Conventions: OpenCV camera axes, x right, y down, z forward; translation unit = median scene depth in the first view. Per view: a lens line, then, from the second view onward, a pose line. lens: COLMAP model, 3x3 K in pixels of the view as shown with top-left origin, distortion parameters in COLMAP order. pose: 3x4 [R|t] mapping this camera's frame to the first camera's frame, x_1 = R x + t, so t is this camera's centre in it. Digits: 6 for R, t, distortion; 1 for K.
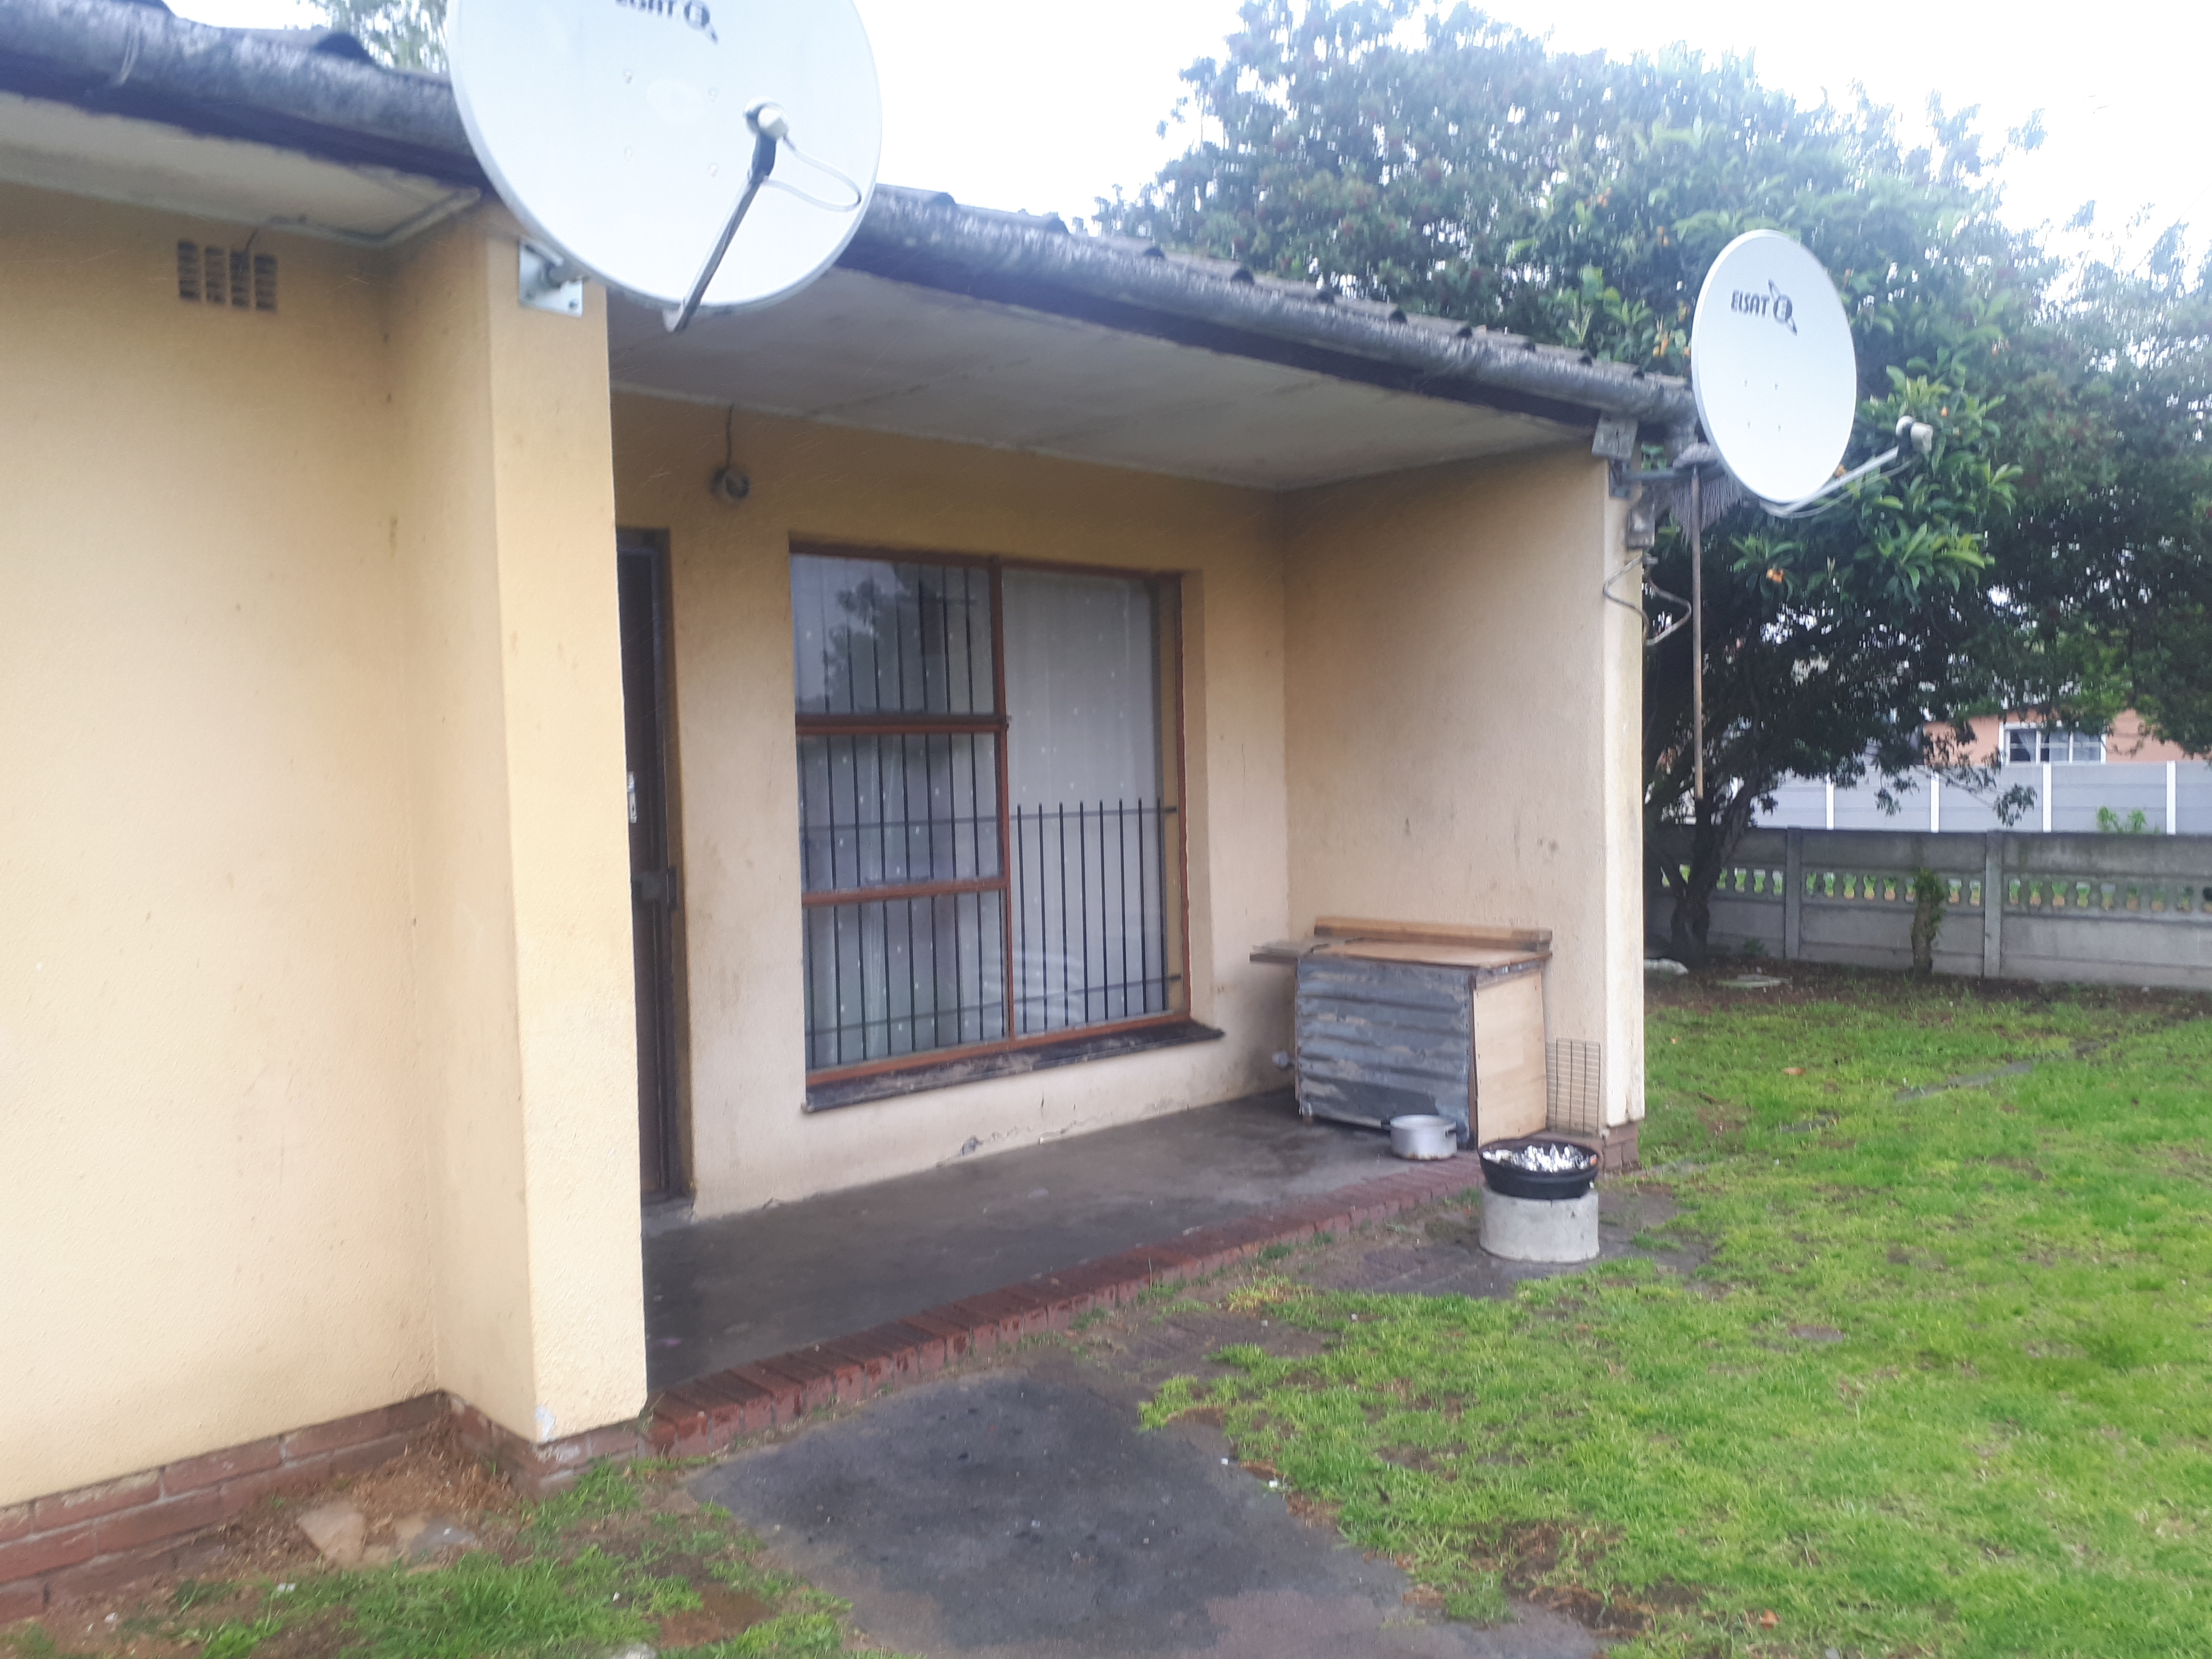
lens RADIAL K [[1757.4, 0, 1102.5], [0, 1757.4, 843.7], [0, 0, 1]] dist [0.029650, -0.057094]
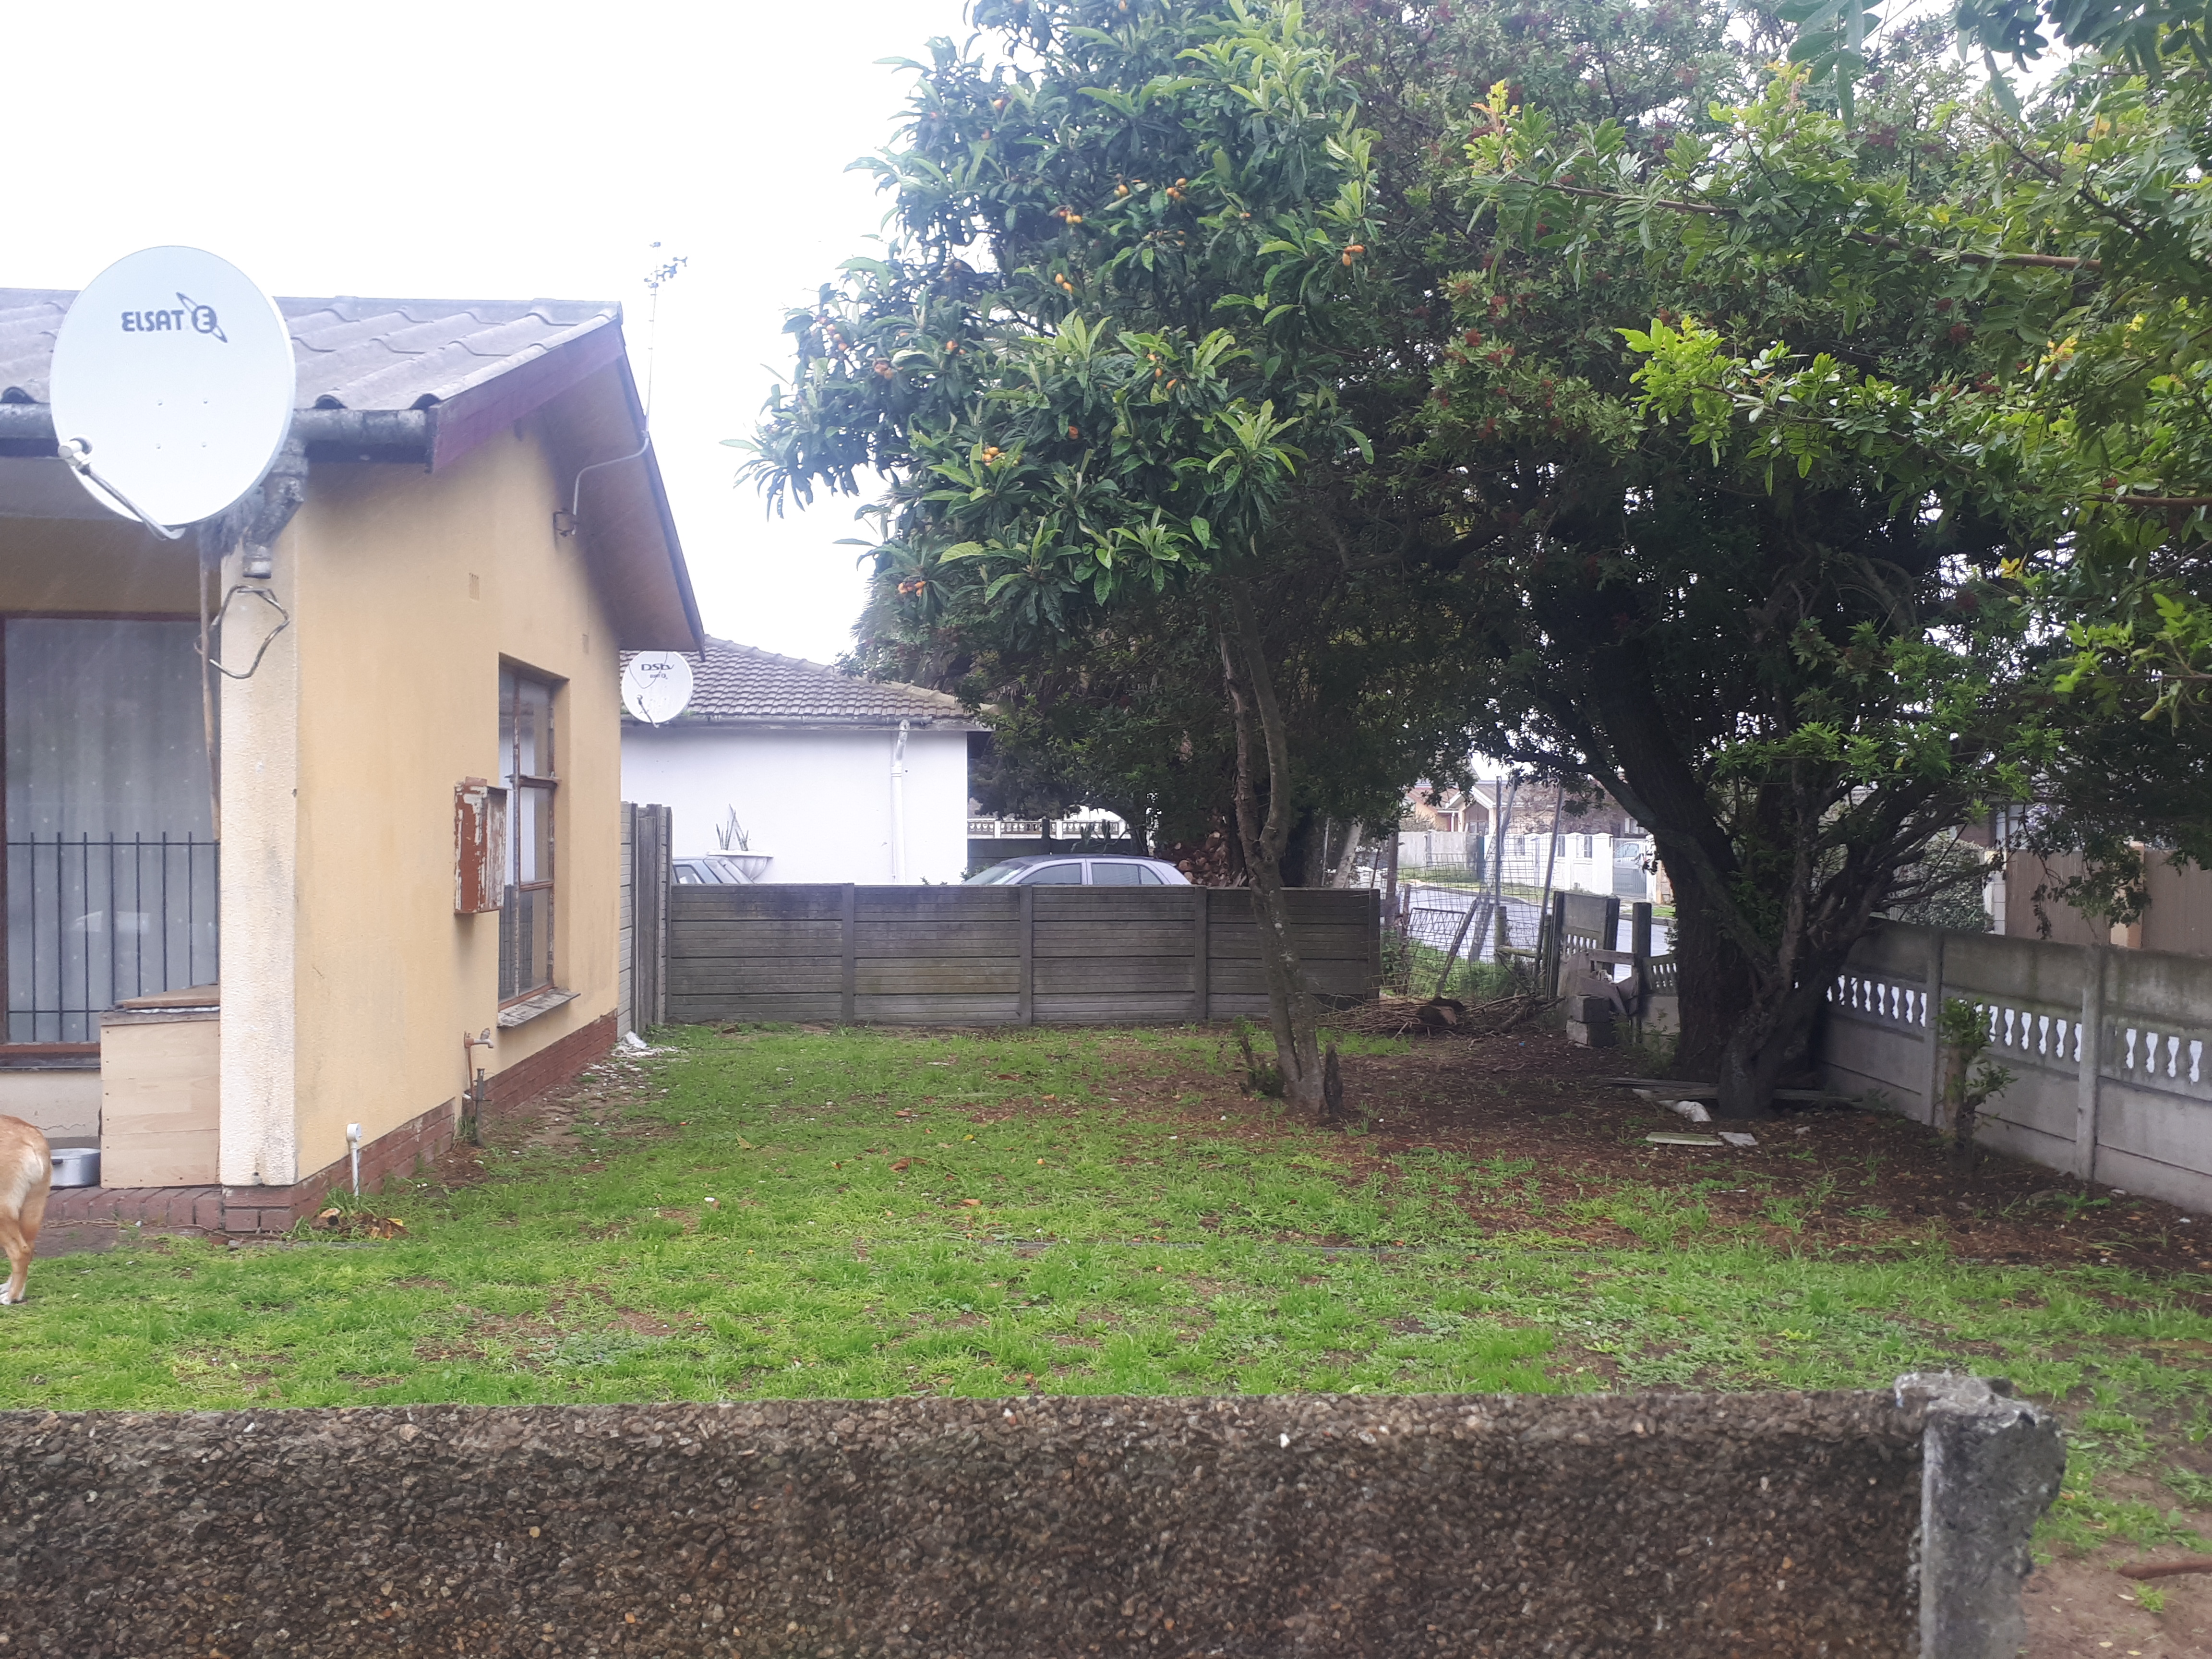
lens RADIAL K [[2005.6, 0, 1105.6], [0, 2005.6, 837.6], [0, 0, 1]] dist [0.147399, -0.354074]
pose [[0.798630, 0.026994, -0.601217, 1.289376], [-0.049716, 0.998538, -0.021207, -0.025882], [0.599766, 0.046827, 0.798804, 0.394672]]
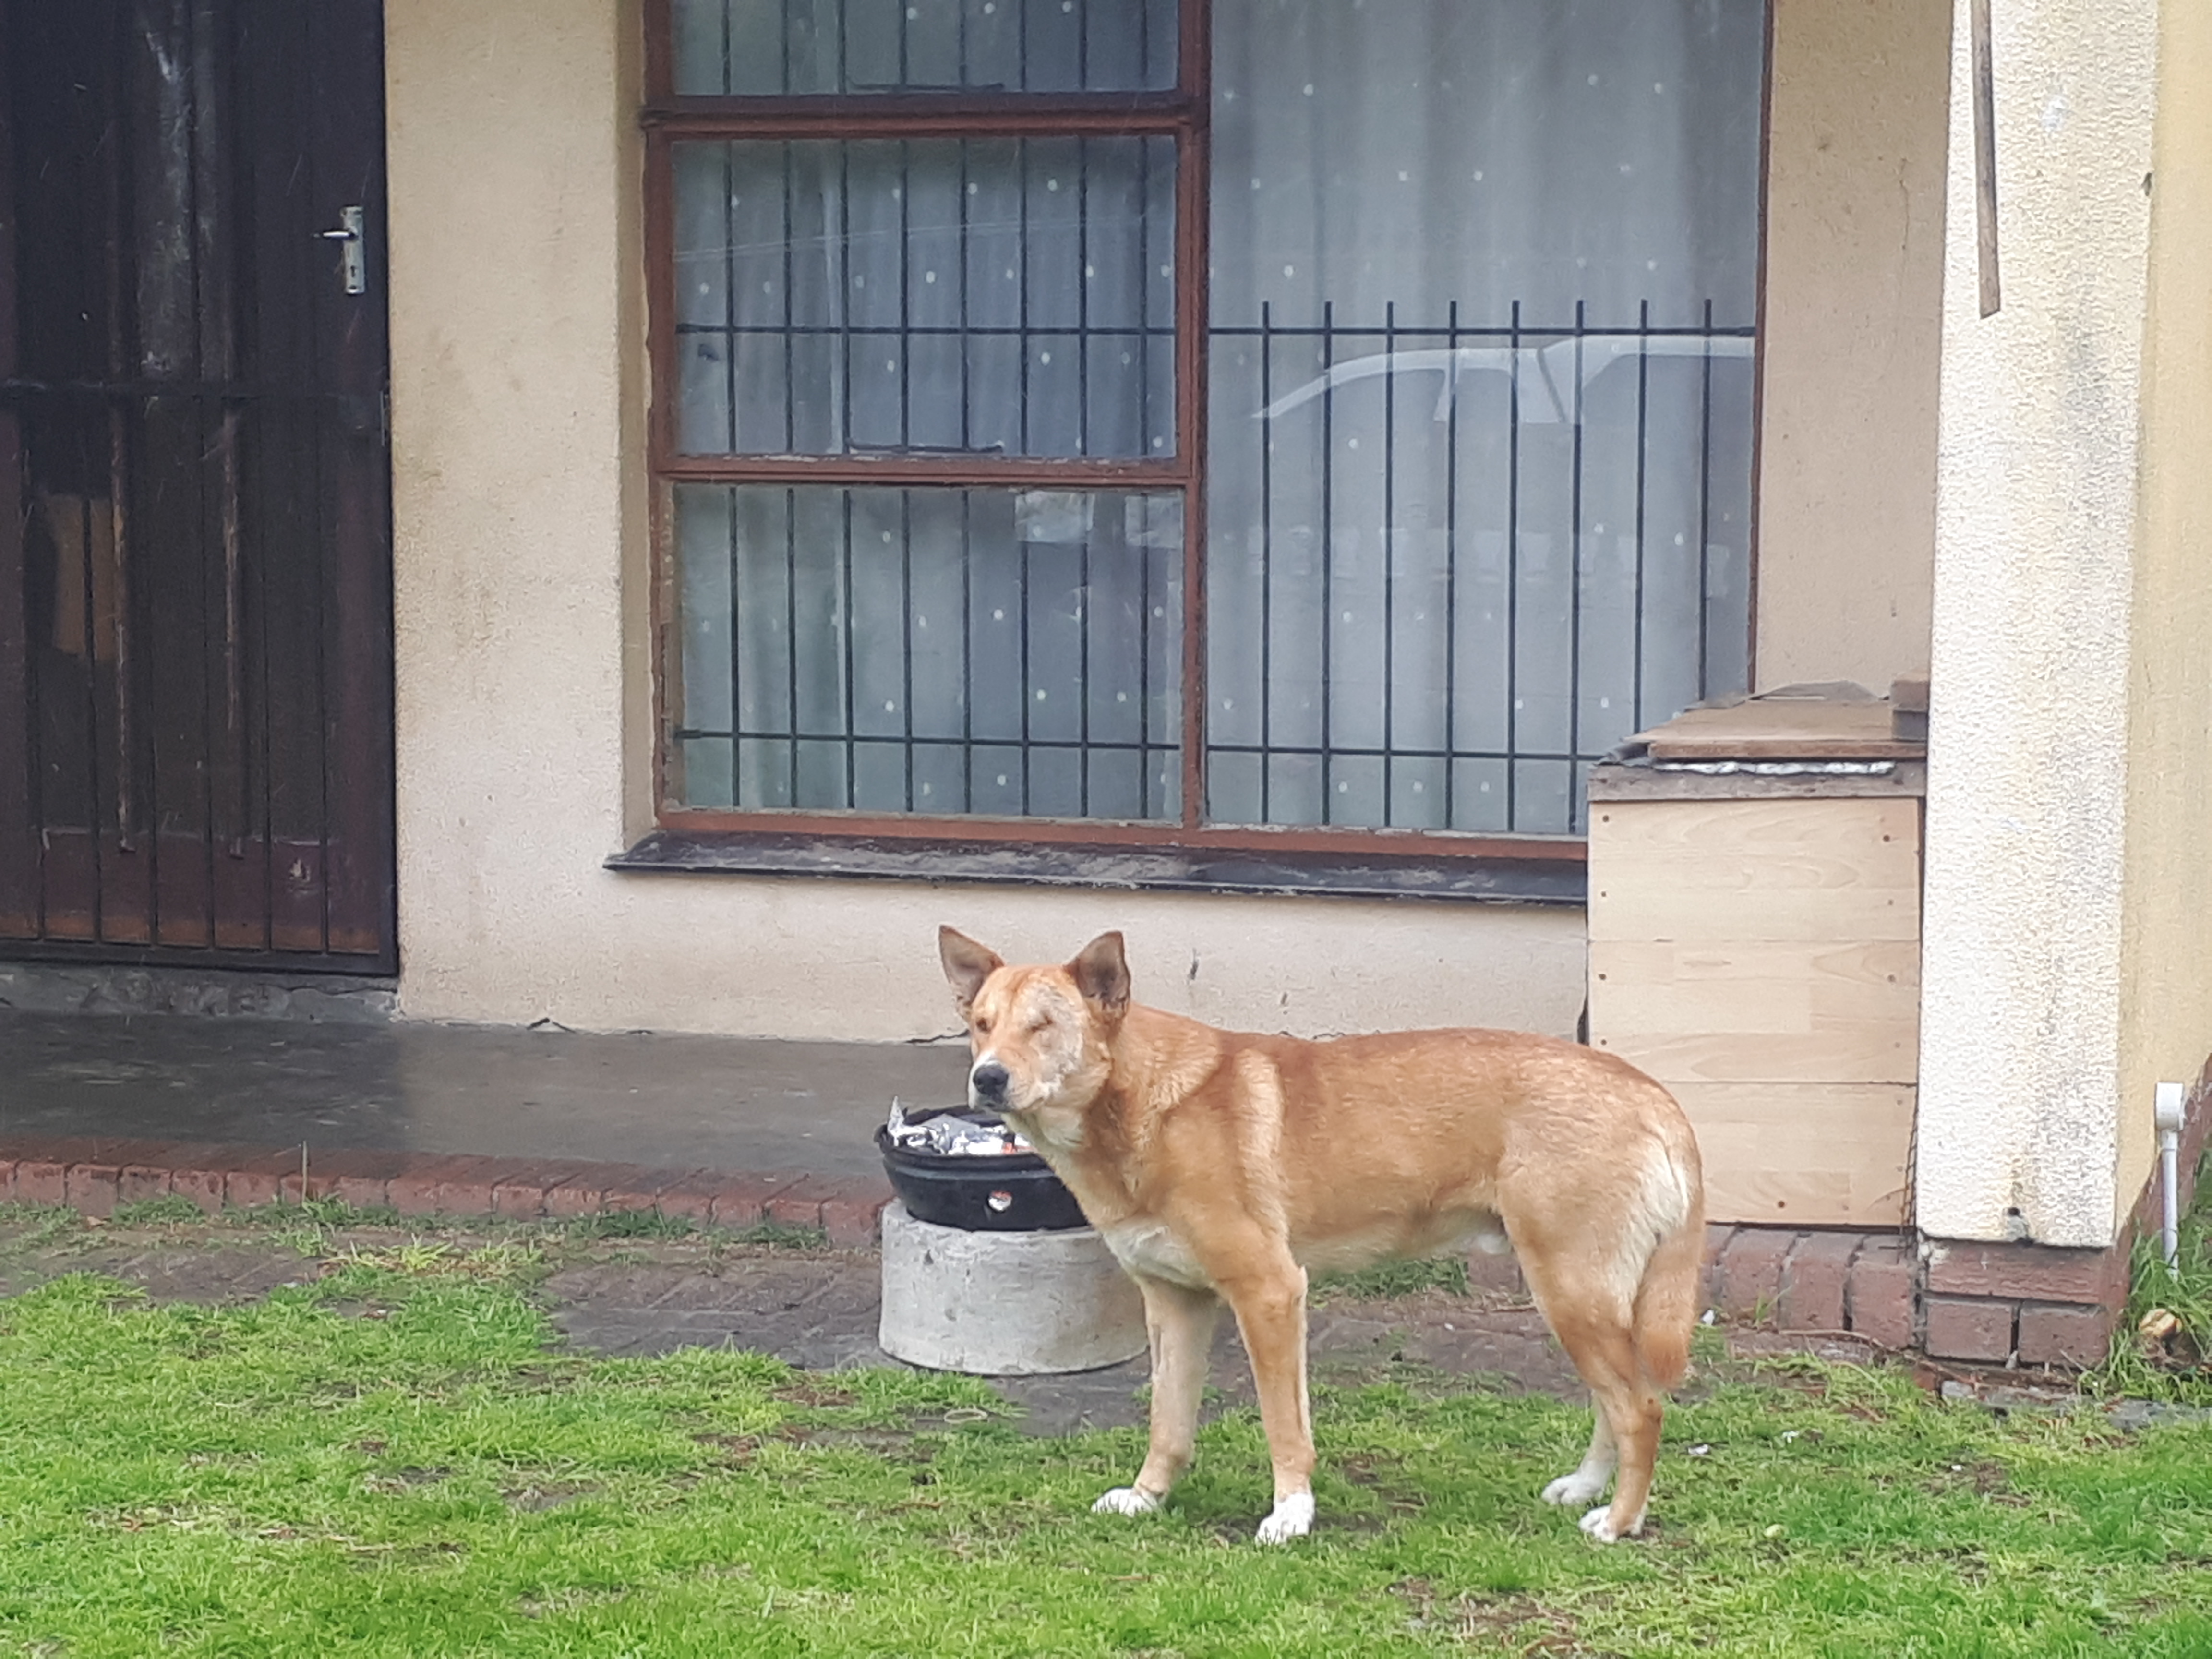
lens RADIAL K [[4959.7, 0, 1016.5], [0, 4959.7, 902.9], [0, 0, 1]] dist [0.102915, -0.372343]
pose [[0.497705, 0.128255, -0.857811, 1.028872], [-0.056404, 0.991699, 0.115547, -0.012731], [0.865510, -0.009125, 0.500808, 0.327401]]
